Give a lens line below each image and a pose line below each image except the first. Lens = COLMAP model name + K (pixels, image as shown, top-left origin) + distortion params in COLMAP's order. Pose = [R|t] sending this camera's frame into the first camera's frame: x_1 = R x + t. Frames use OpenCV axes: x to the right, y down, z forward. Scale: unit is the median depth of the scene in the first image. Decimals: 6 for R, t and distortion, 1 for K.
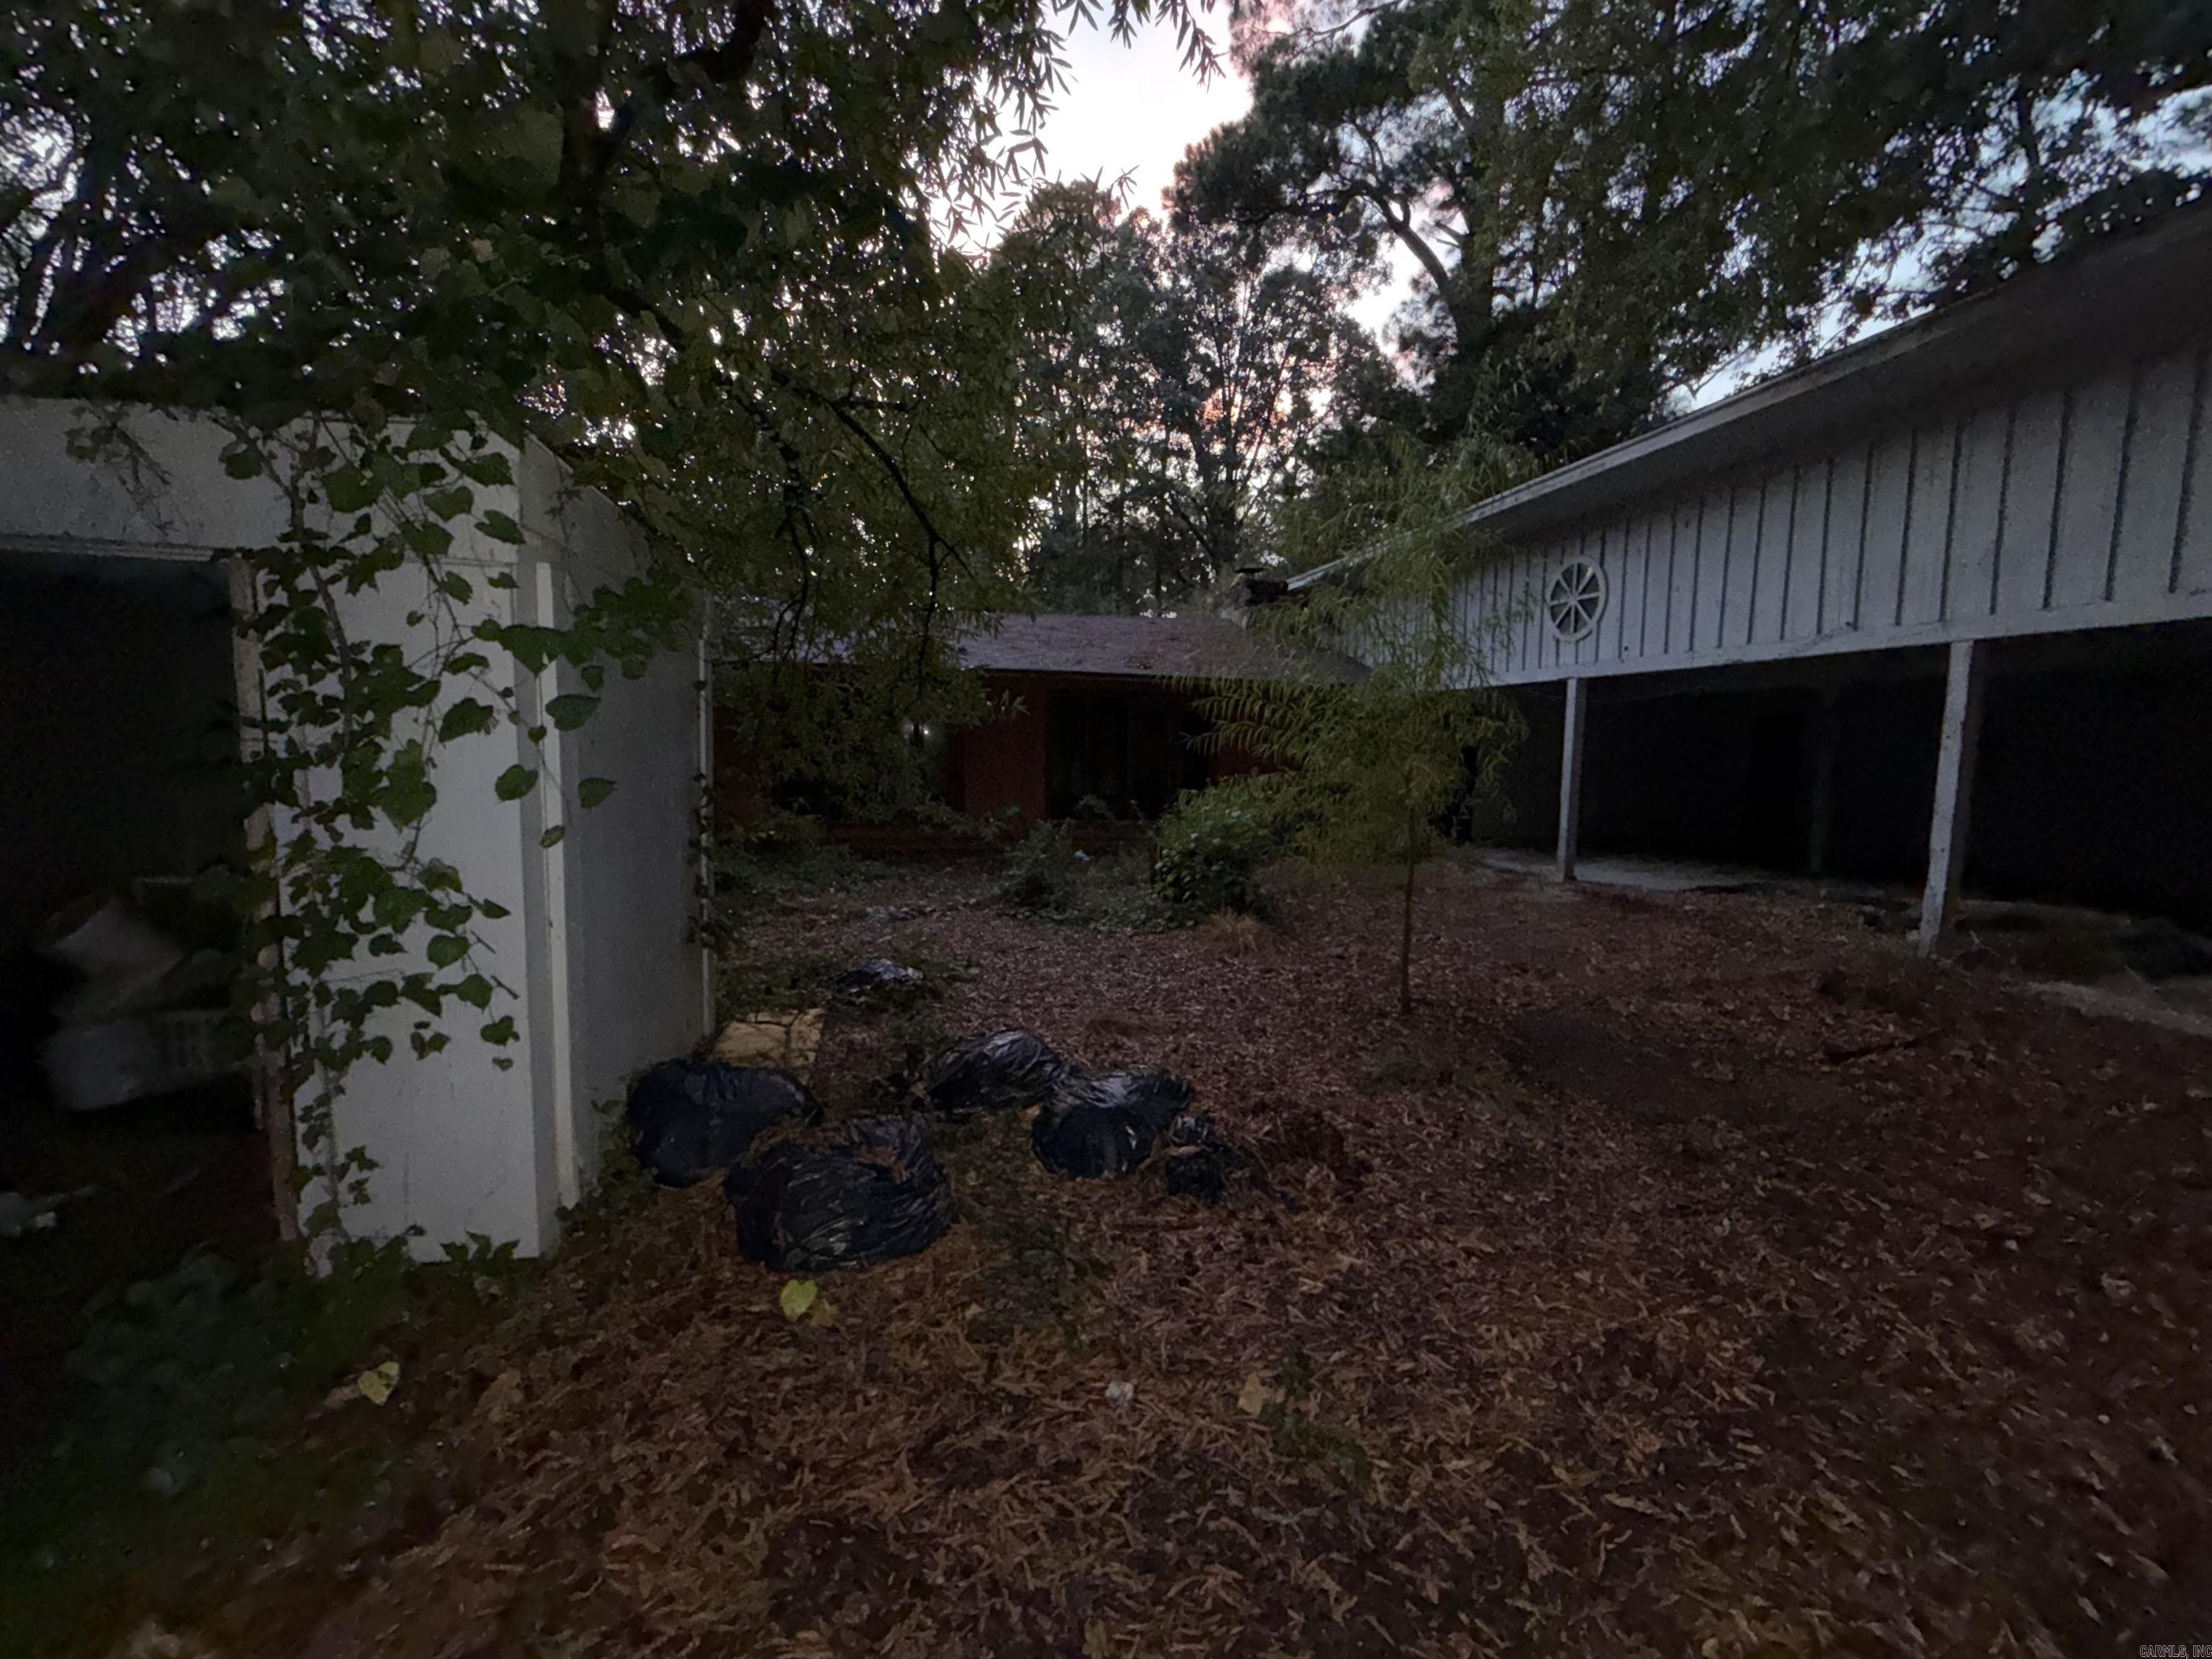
lens RADIAL K [[883.3, 0, 1108.9], [0, 883.3, 827.6], [0, 0, 1]] dist [0.001224, 0.000096]
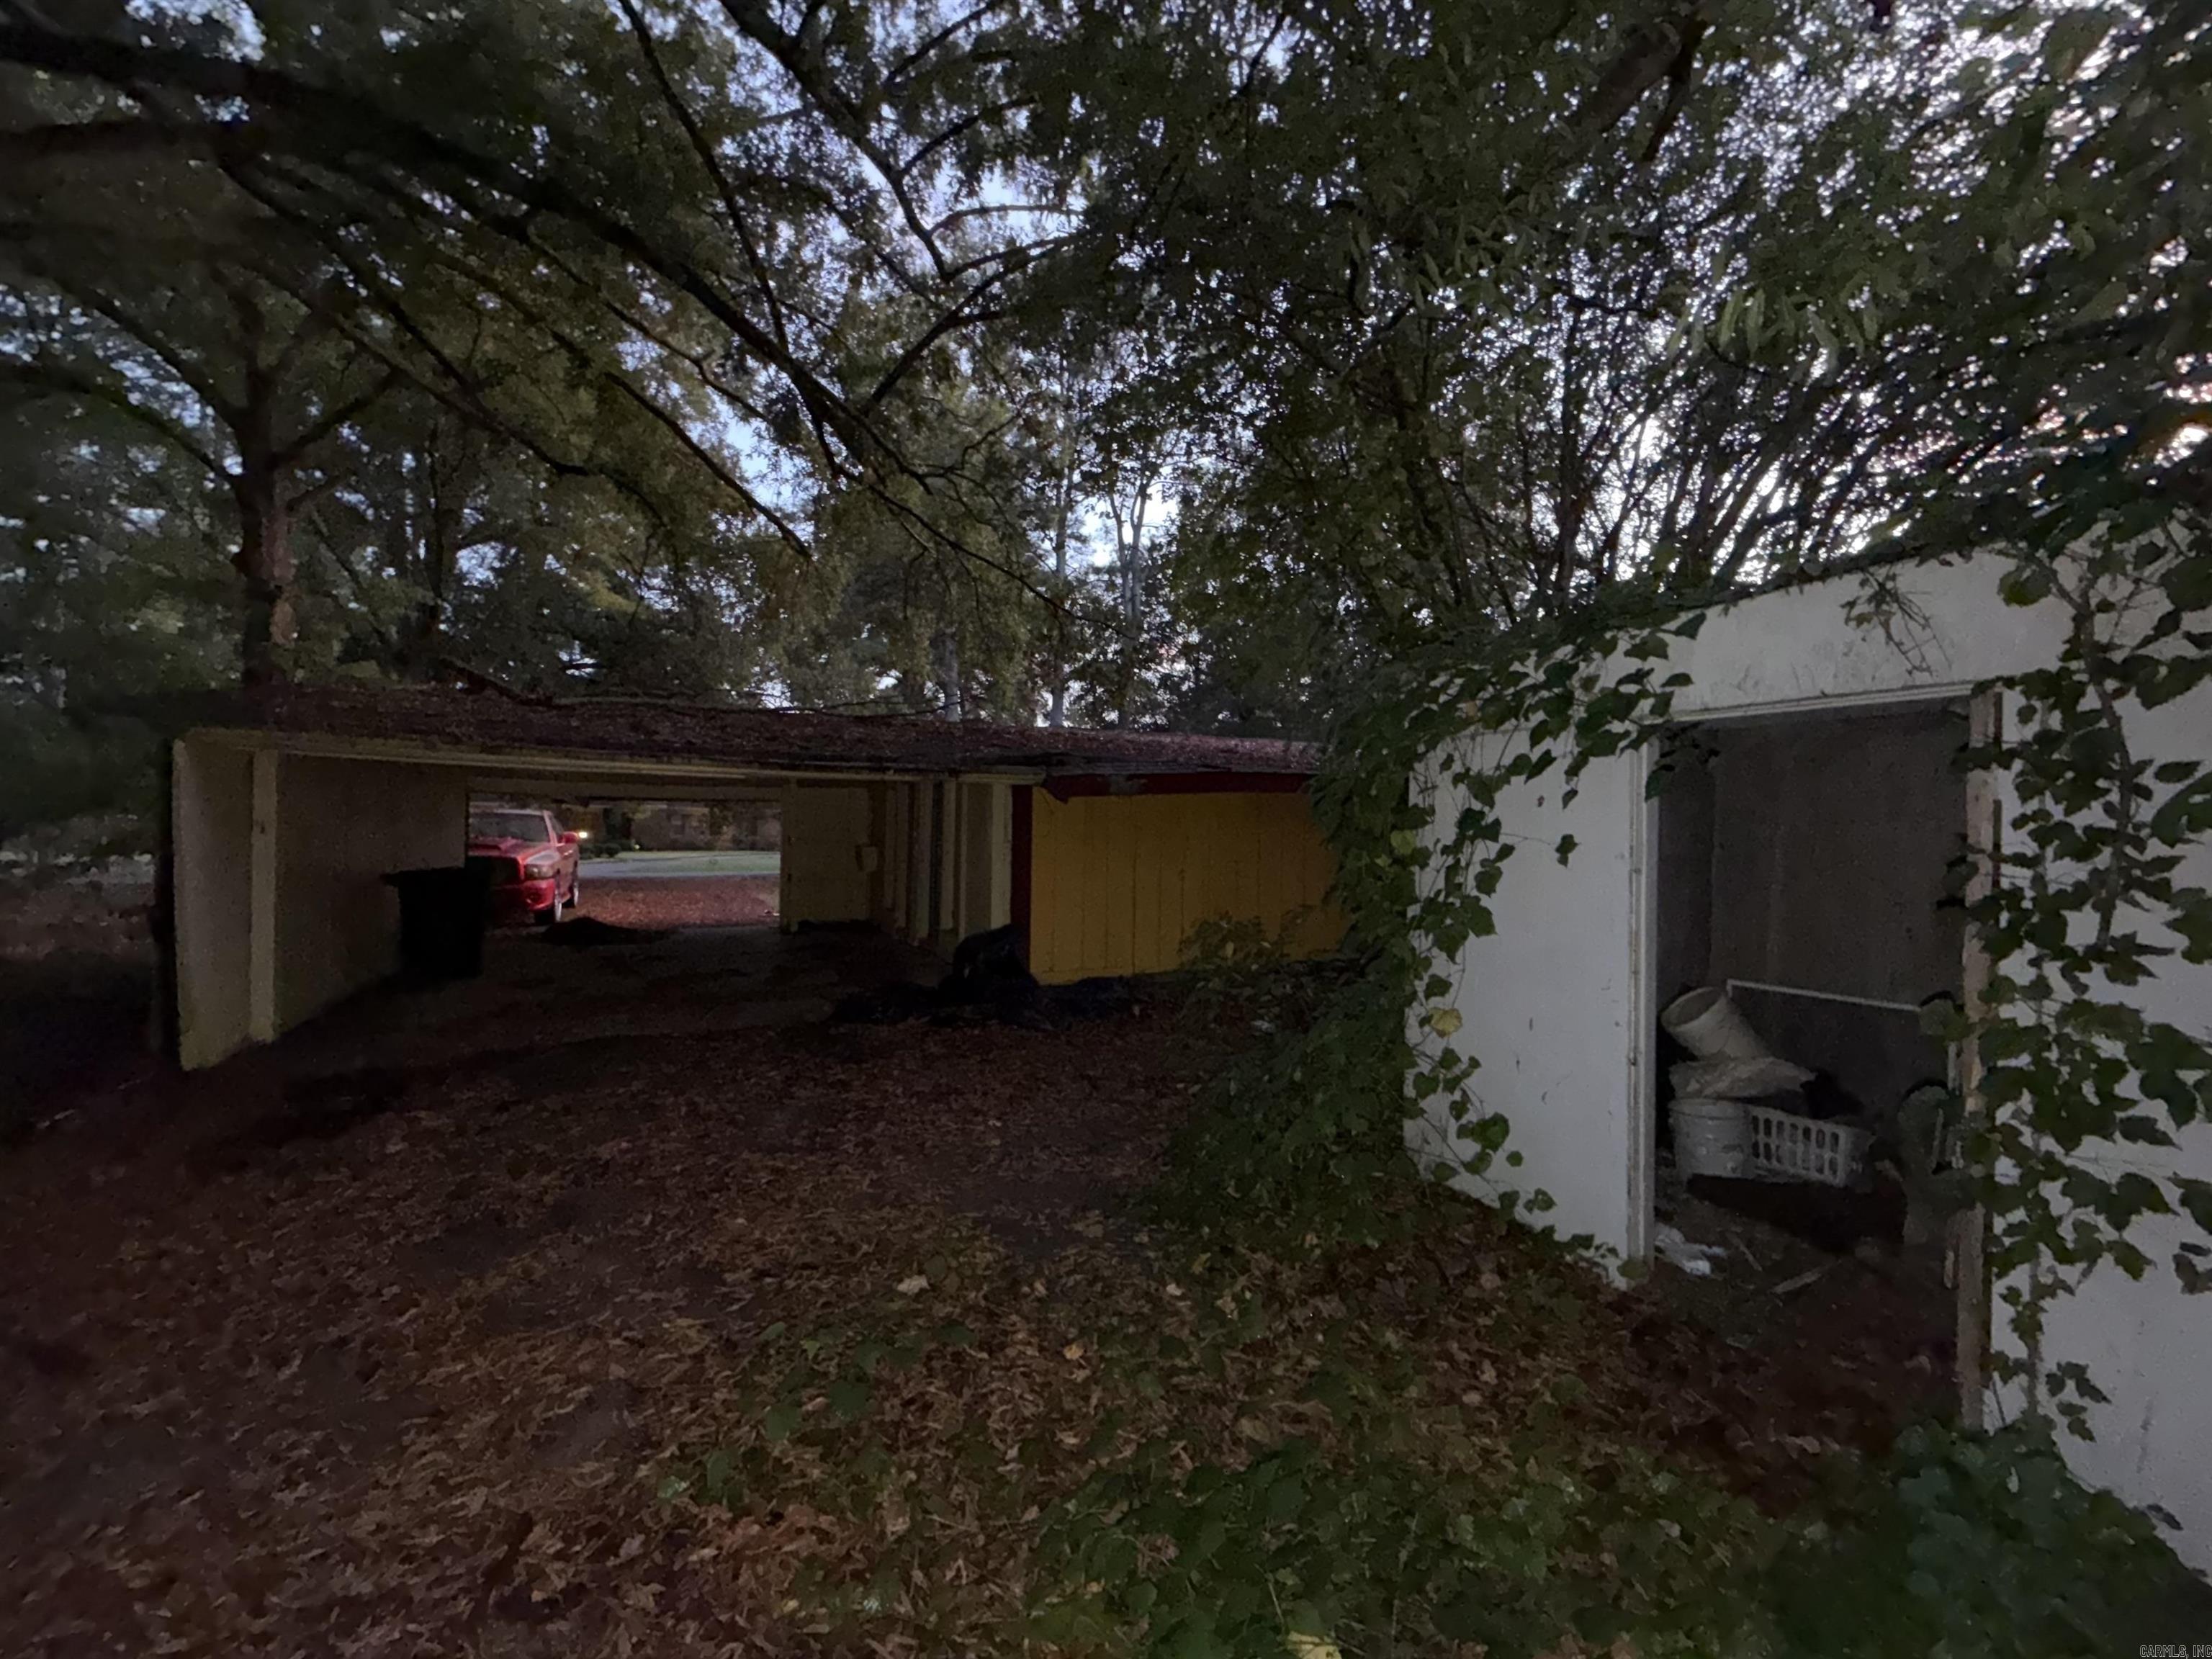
lens RADIAL K [[883.3, 0, 1110.0], [0, 883.3, 830.1], [0, 0, 1]] dist [0.001224, 0.000096]
pose [[0.239162, -0.015887, -0.970850, -0.182957], [-0.107139, 0.993329, -0.042647, -0.003121], [0.965051, 0.114215, 0.235864, -0.096133]]
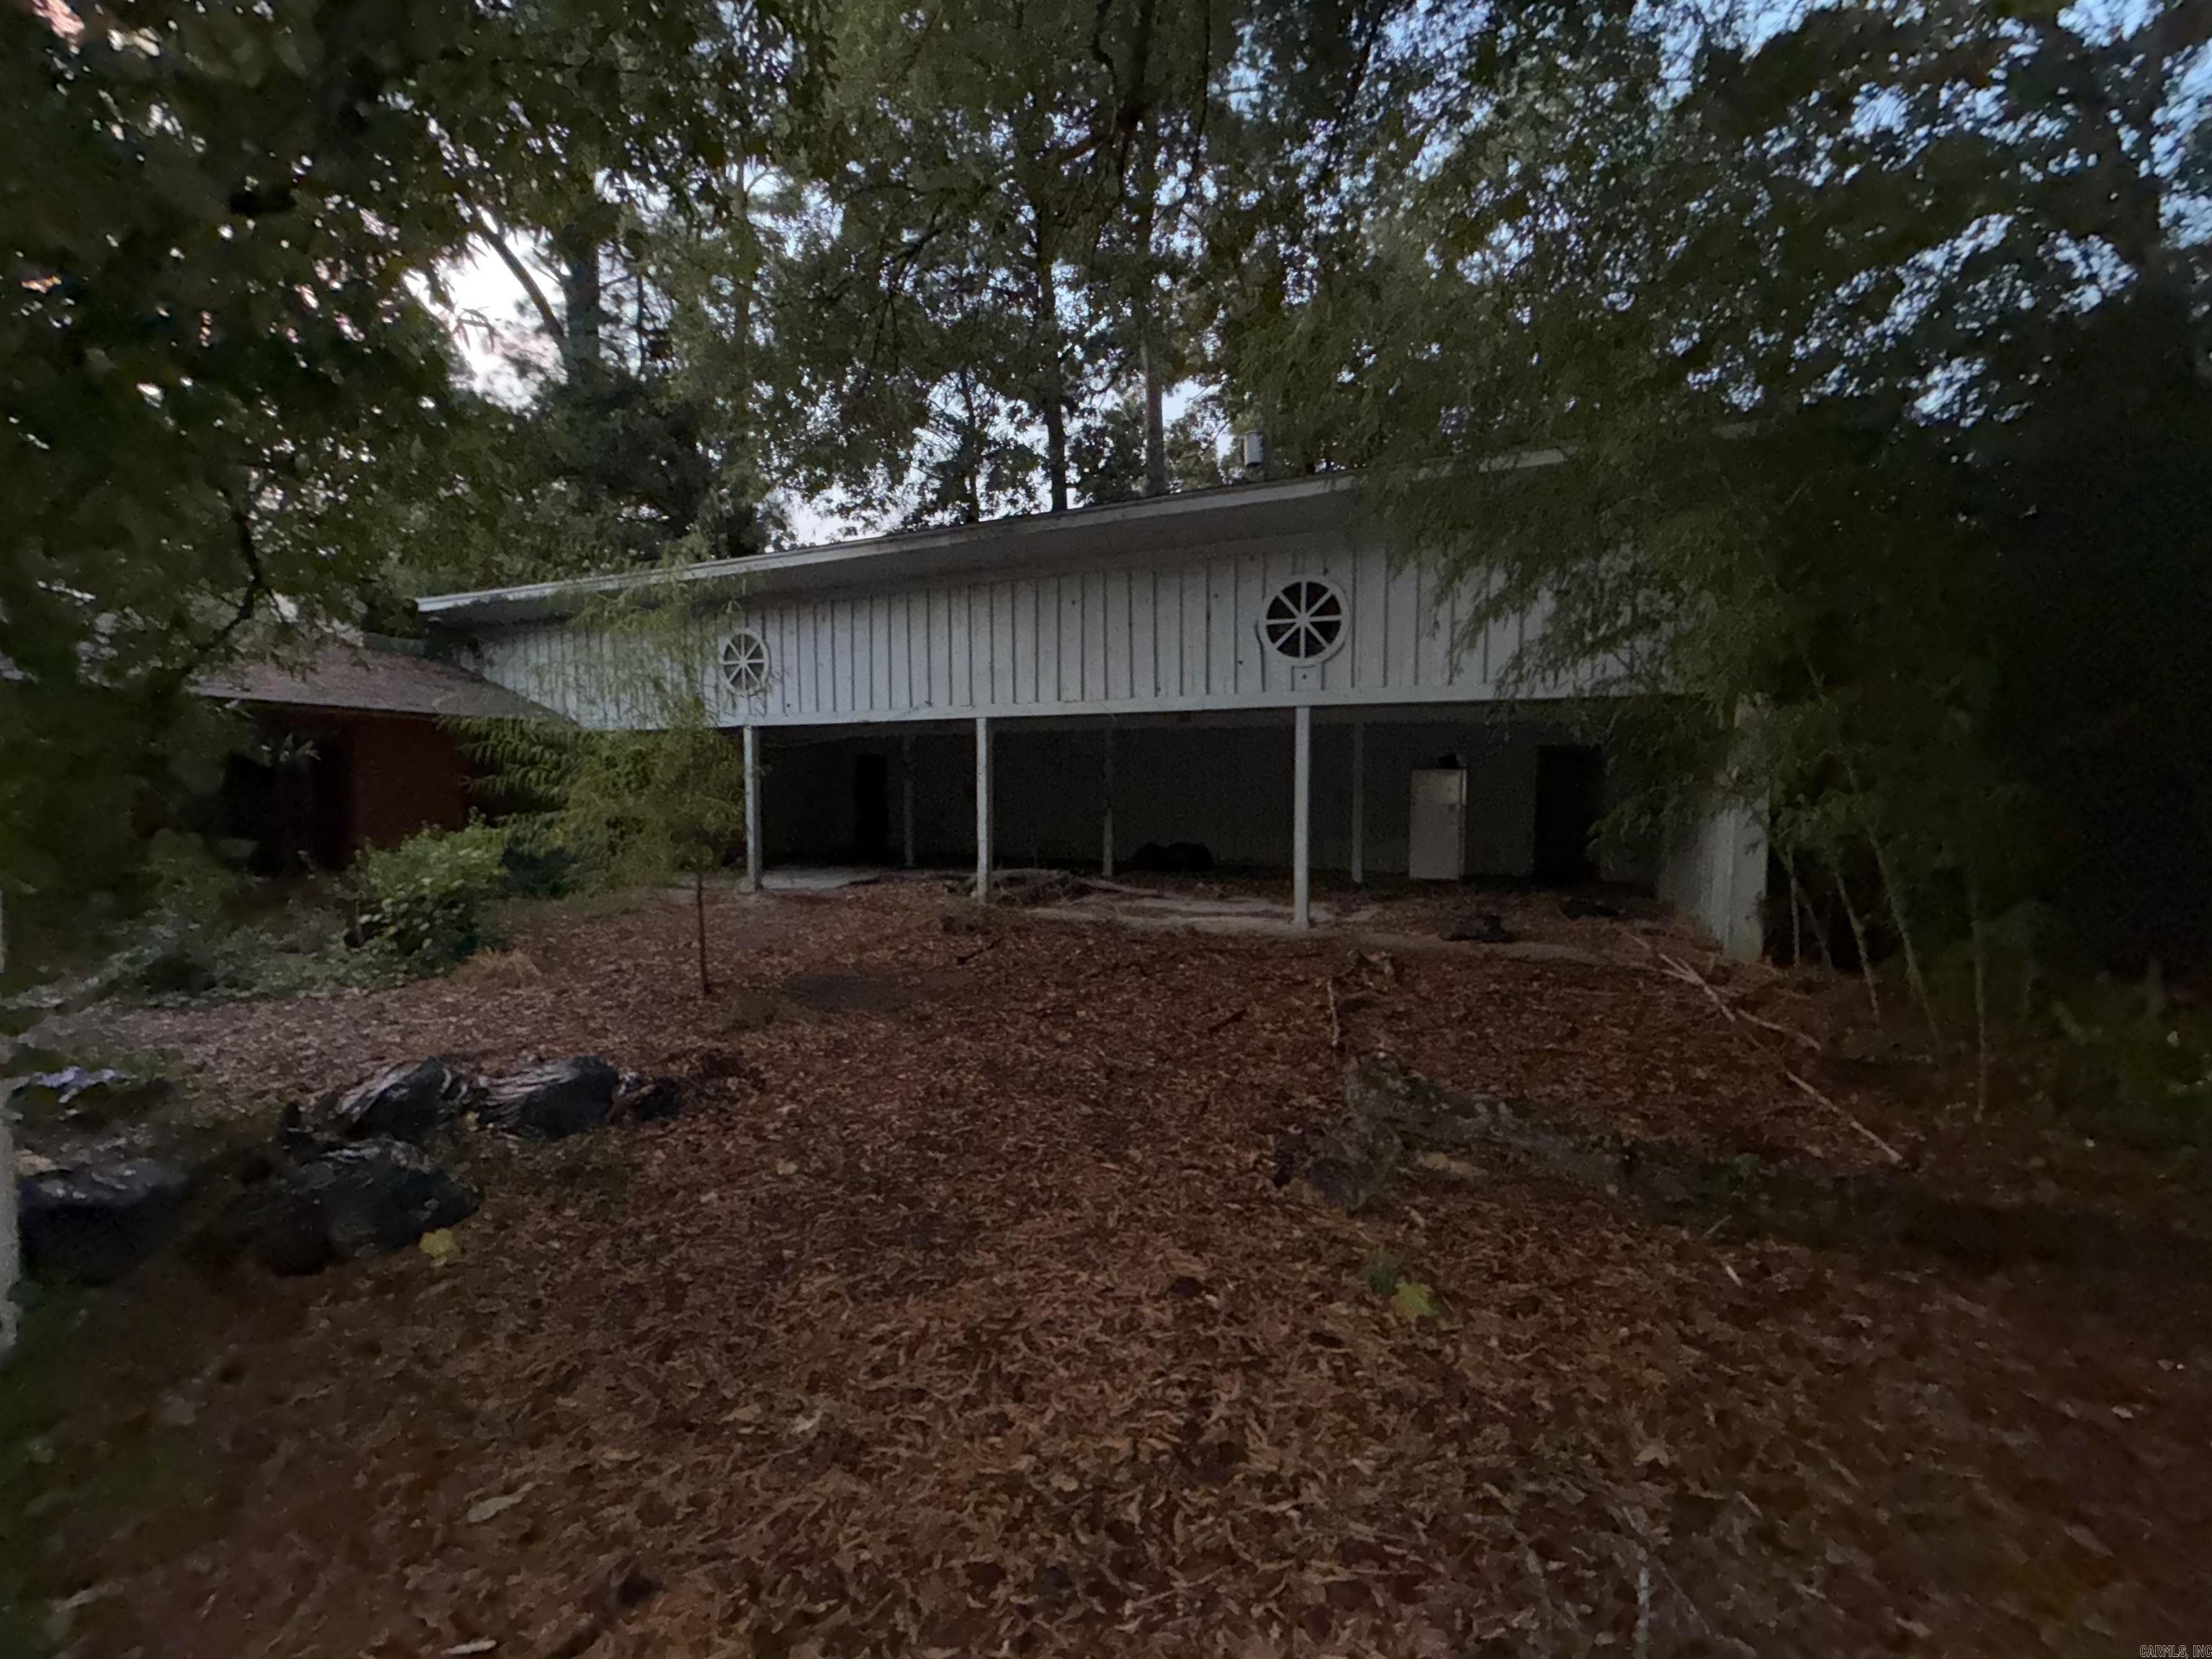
lens RADIAL K [[883.3, 0, 1101.8], [0, 883.3, 828.6], [0, 0, 1]] dist [0.001224, 0.000096]
pose [[0.595597, -0.056595, 0.801287, -0.522484], [0.083923, 0.996440, 0.007999, 0.014486], [-0.798888, 0.062482, 0.598226, -0.364526]]
